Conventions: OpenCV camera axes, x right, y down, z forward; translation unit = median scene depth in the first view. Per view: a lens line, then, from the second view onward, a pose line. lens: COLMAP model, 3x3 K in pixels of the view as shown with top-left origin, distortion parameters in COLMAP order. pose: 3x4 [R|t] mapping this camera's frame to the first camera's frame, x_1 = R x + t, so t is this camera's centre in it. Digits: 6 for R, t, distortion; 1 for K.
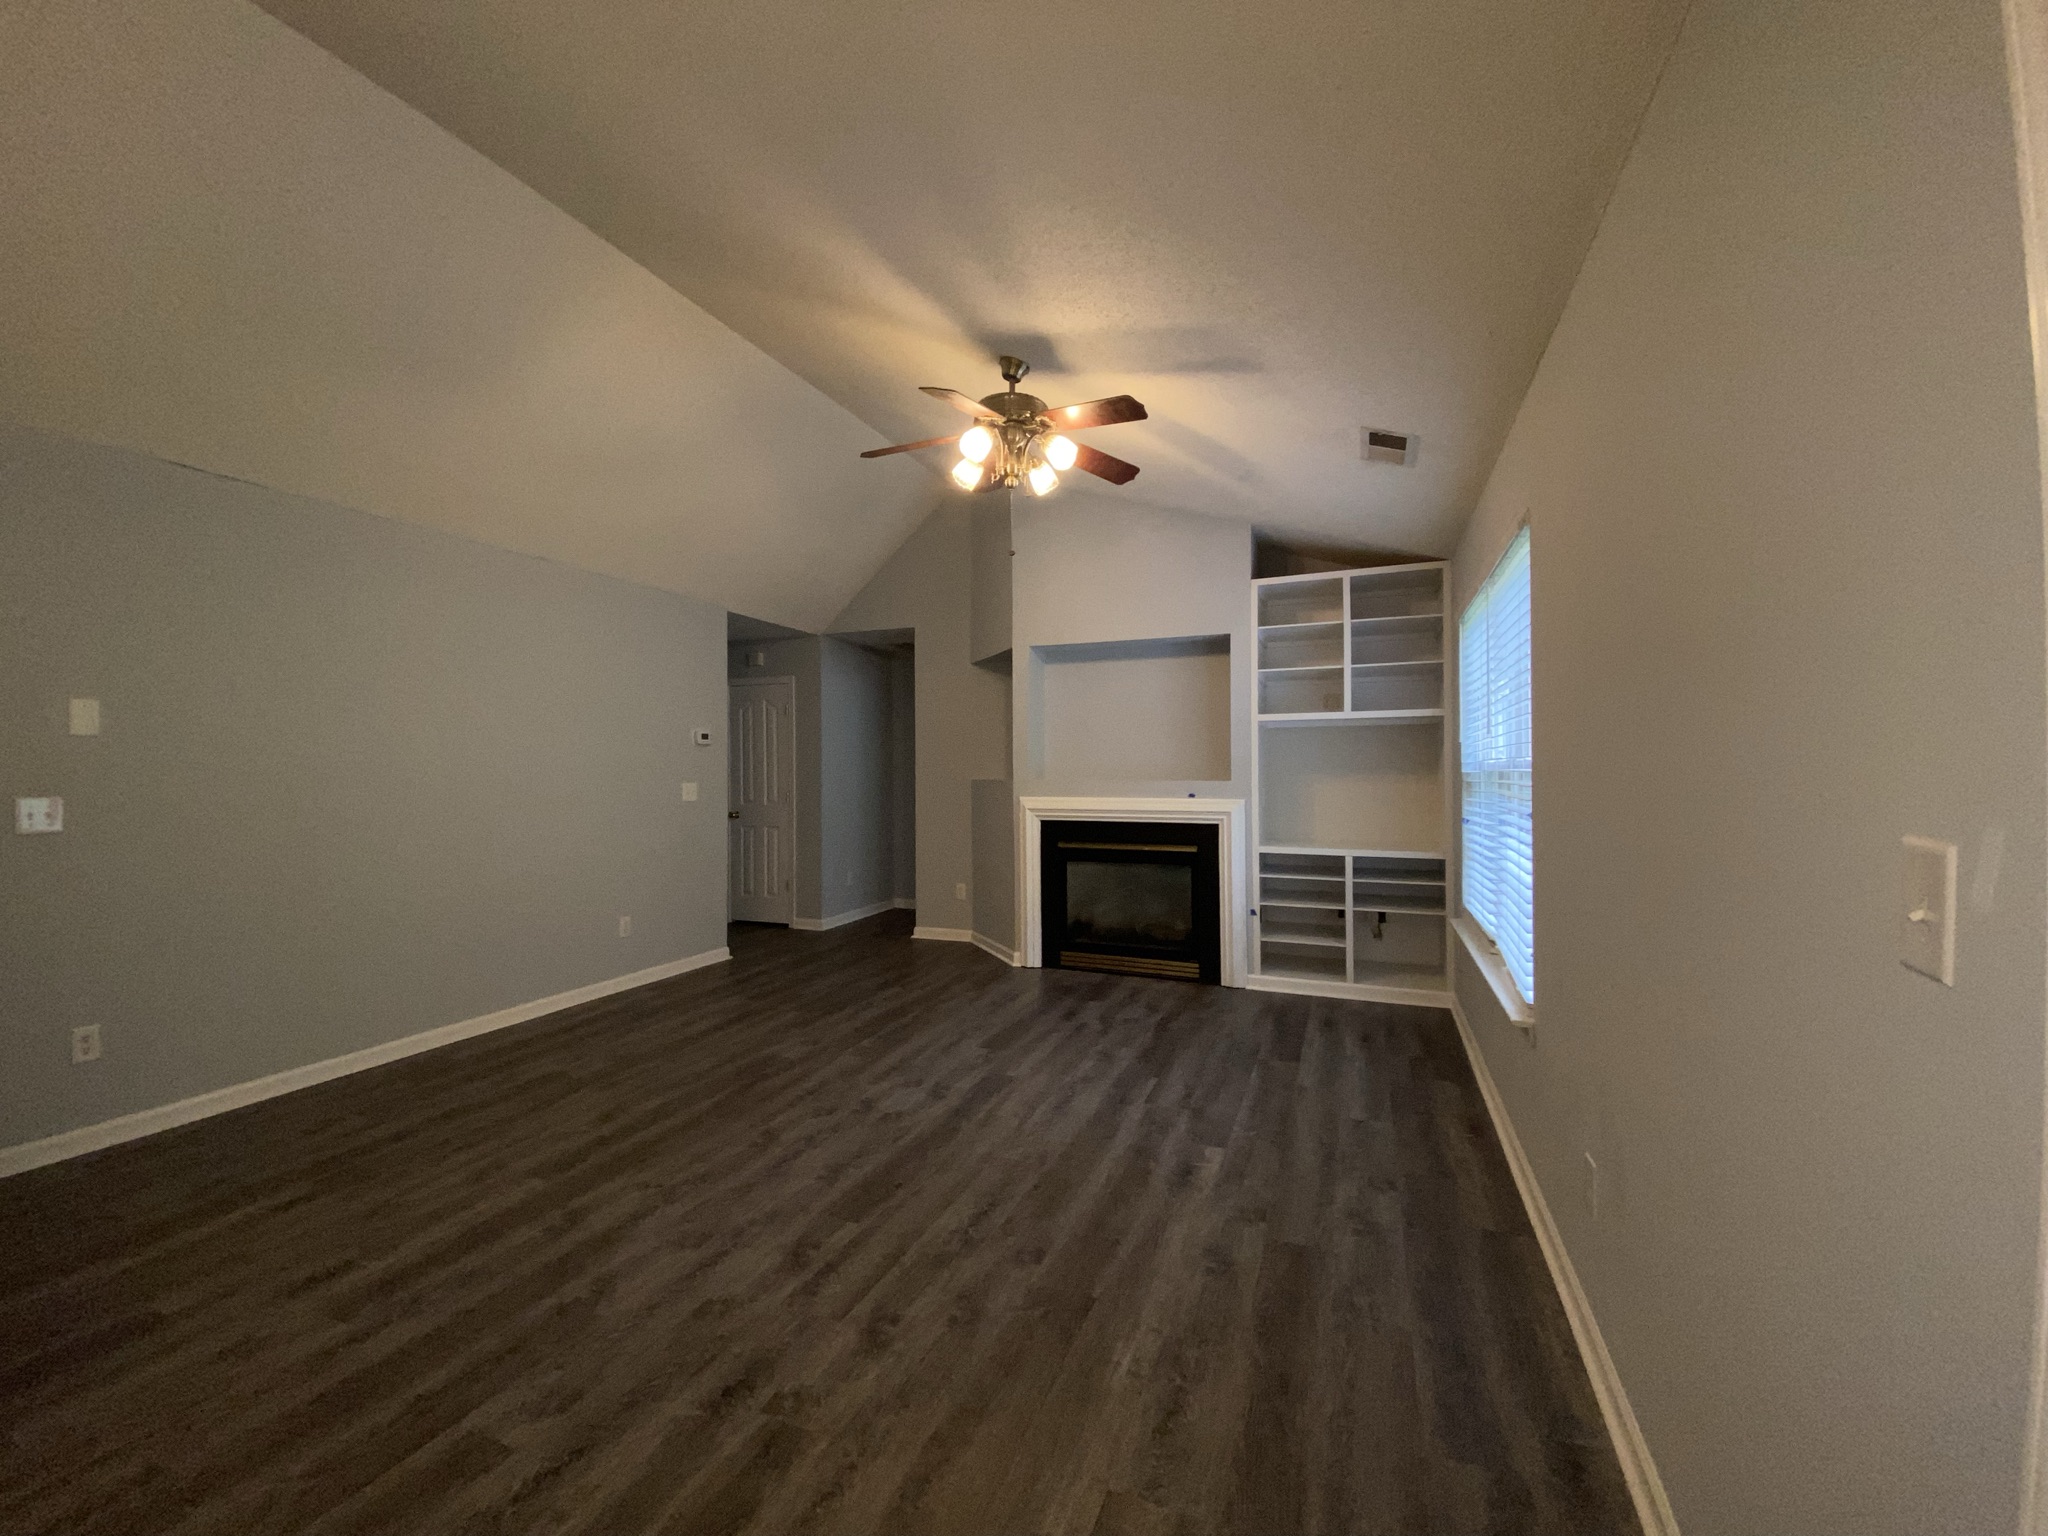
lens RADIAL K [[827.4, 0, 1024.0], [0, 827.4, 768.0], [0, 0, 1]] dist [0.034990, -0.034708]
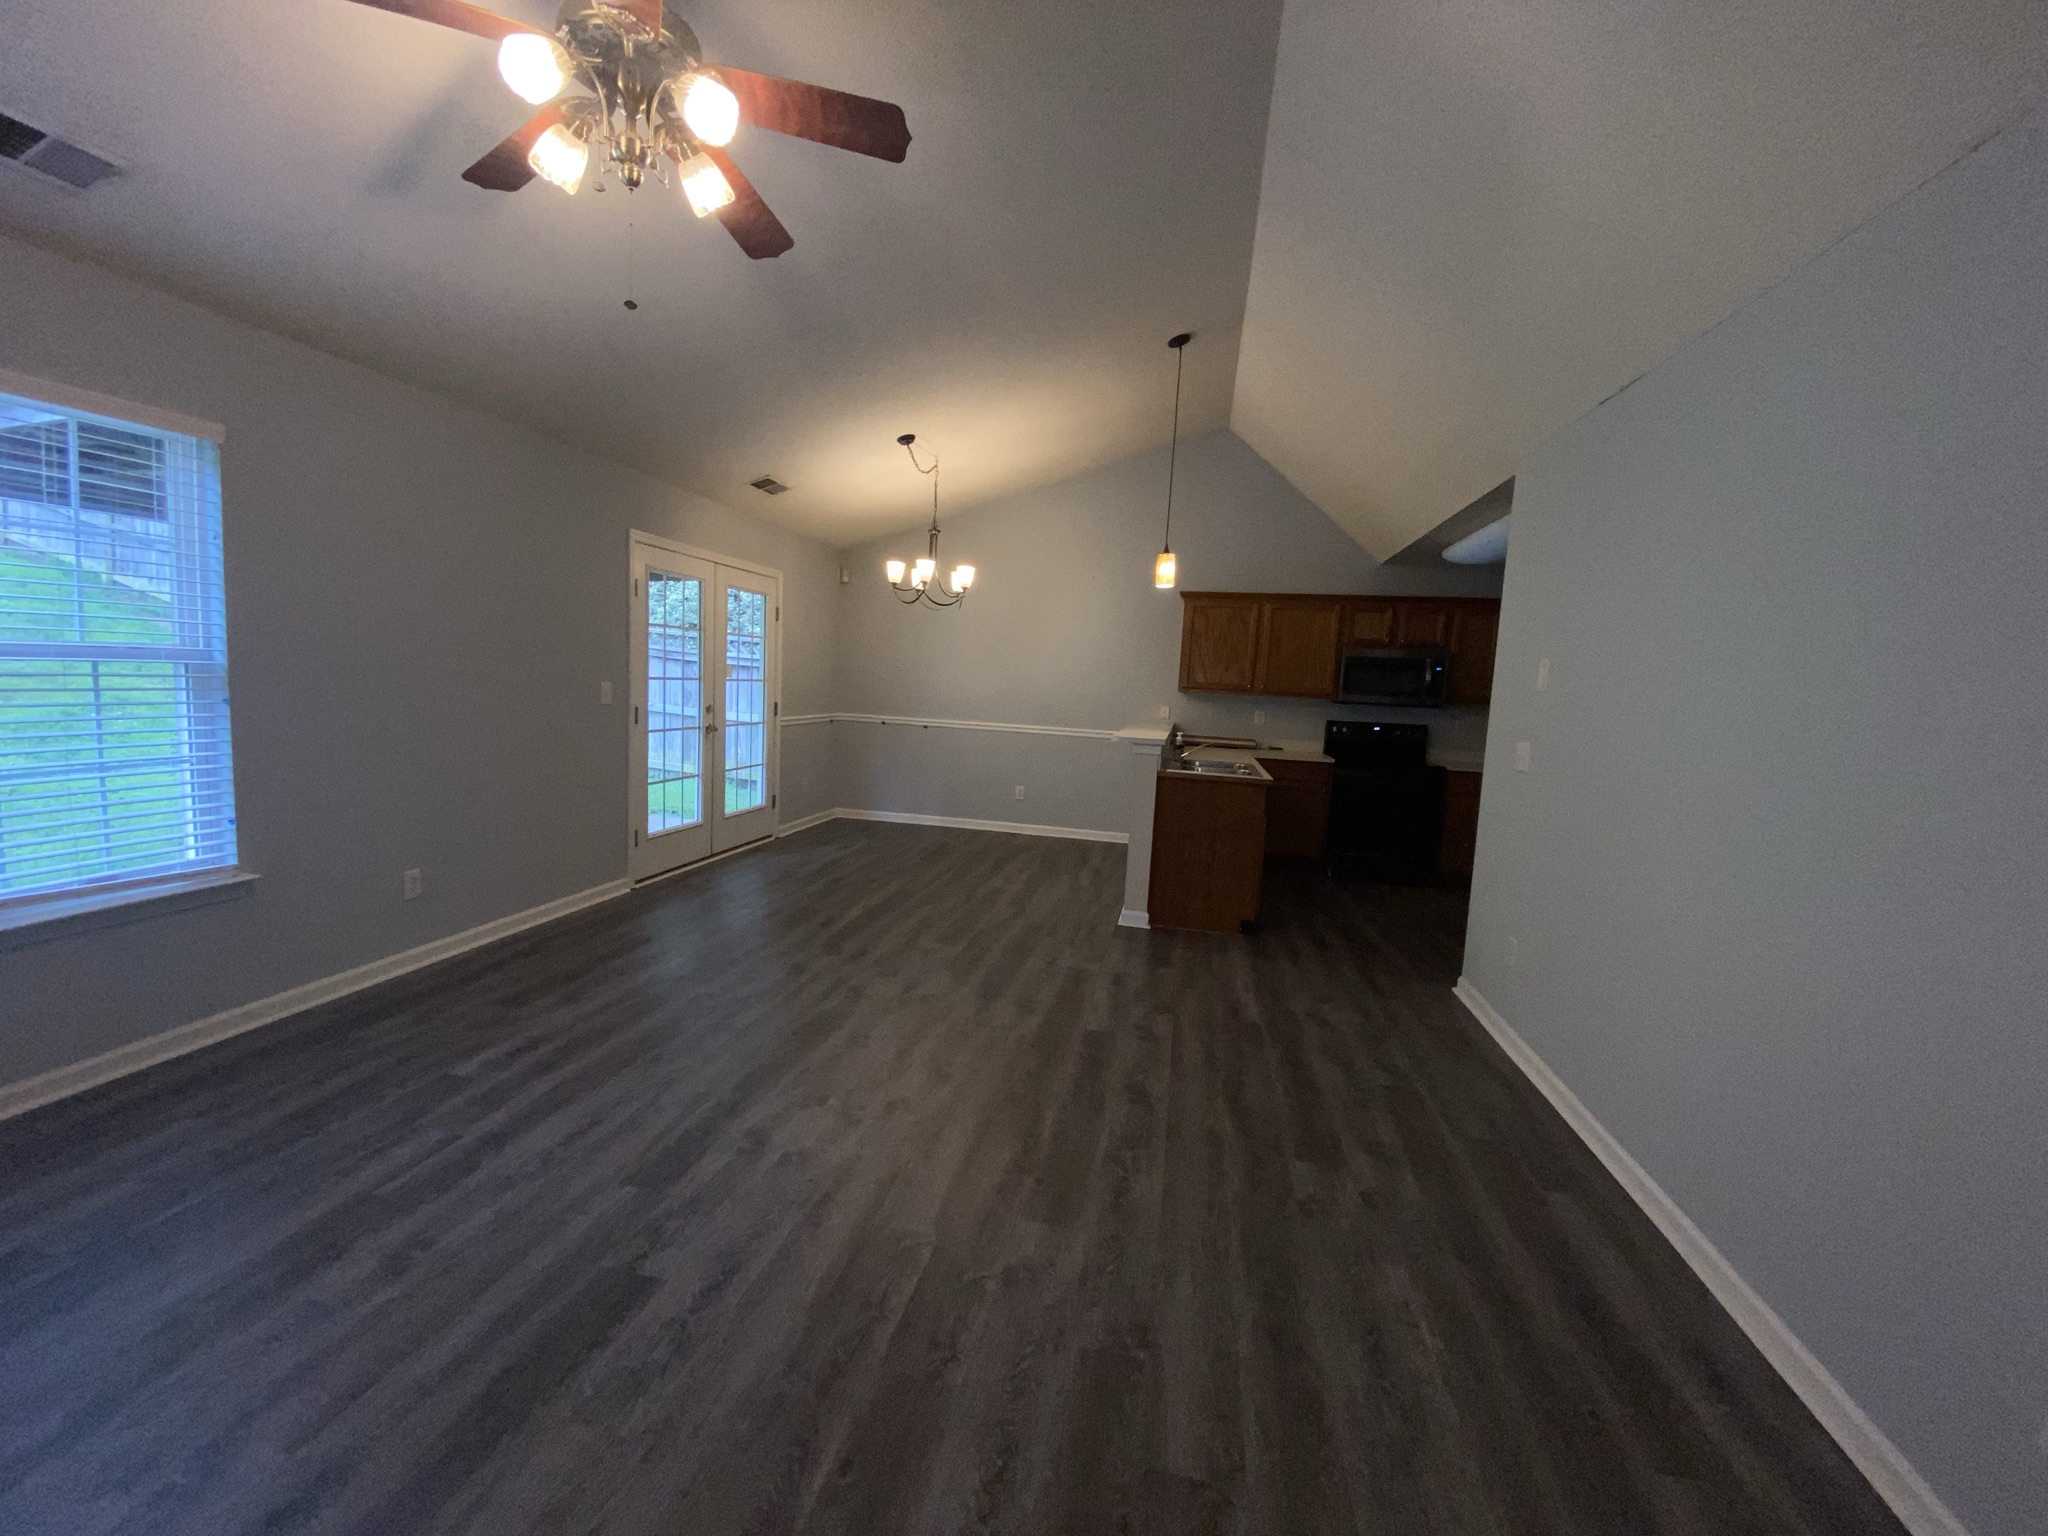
lens RADIAL K [[827.4, 0, 1024.0], [0, 827.4, 768.0], [0, 0, 1]] dist [0.034990, -0.034708]
pose [[-0.983542, -0.028331, -0.178445, -0.199404], [-0.048148, 0.993014, 0.107725, -0.020844], [0.174146, 0.114543, -0.978035, 1.755596]]
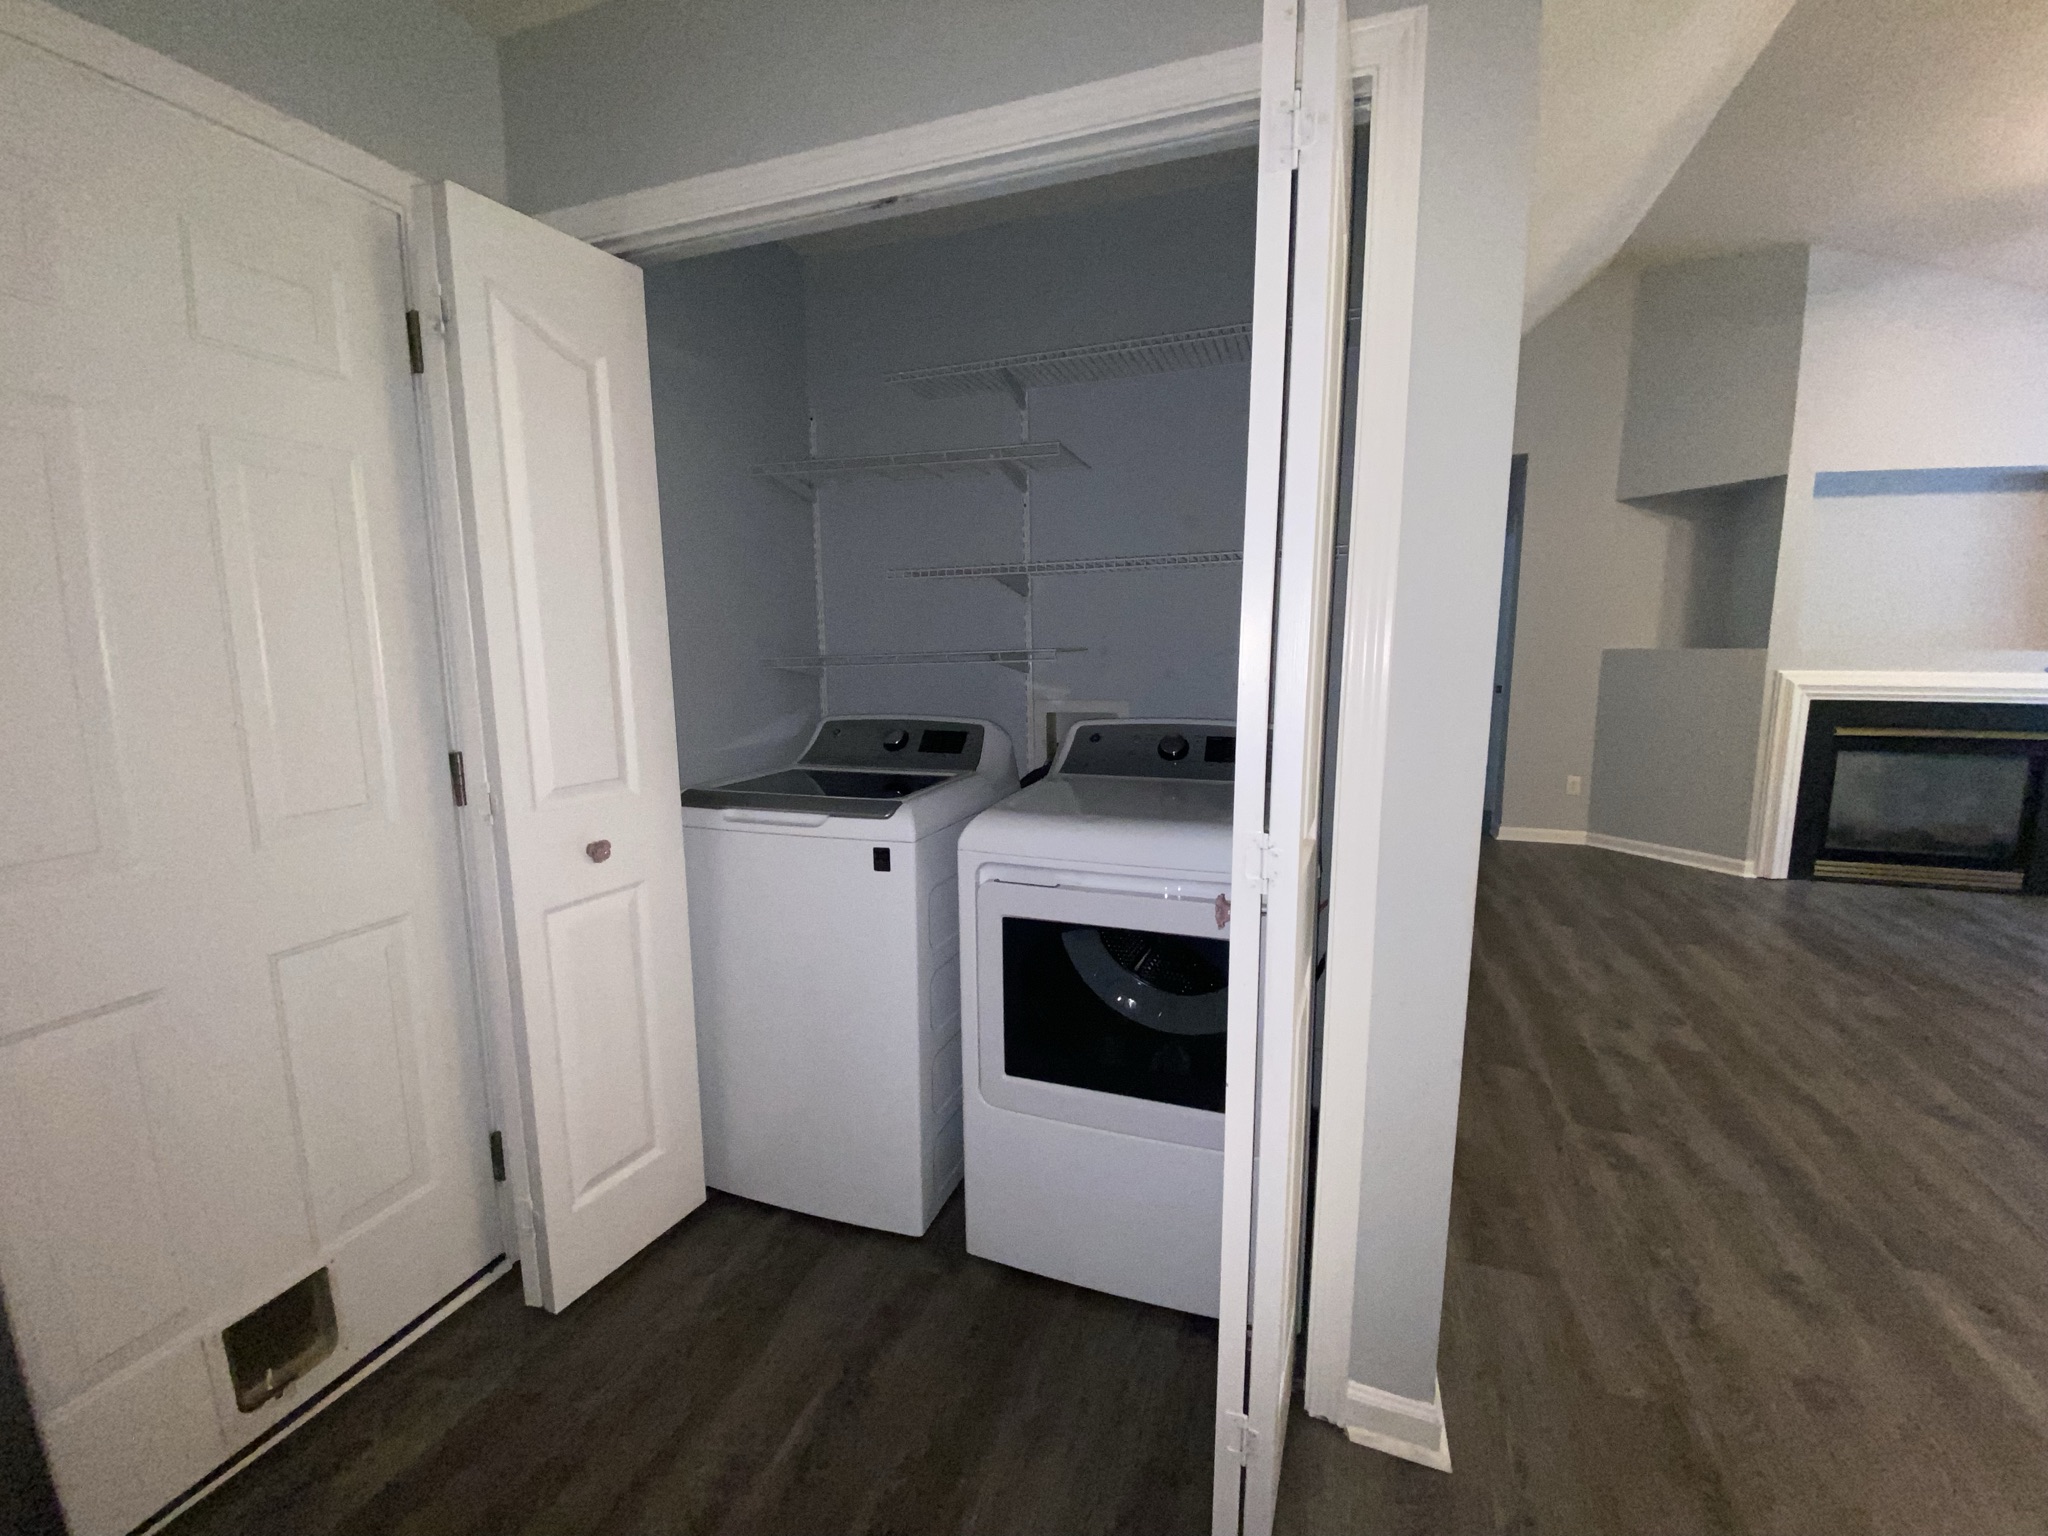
lens RADIAL K [[837.9, 0, 1024.0], [0, 837.9, 768.0], [0, 0, 1]] dist [0.000585, -0.010126]
pose [[0.999599, -0.004262, 0.028001, -1.260991], [0.000149, 0.989392, 0.145273, 0.019625], [-0.028323, -0.145211, 0.988995, 0.366146]]
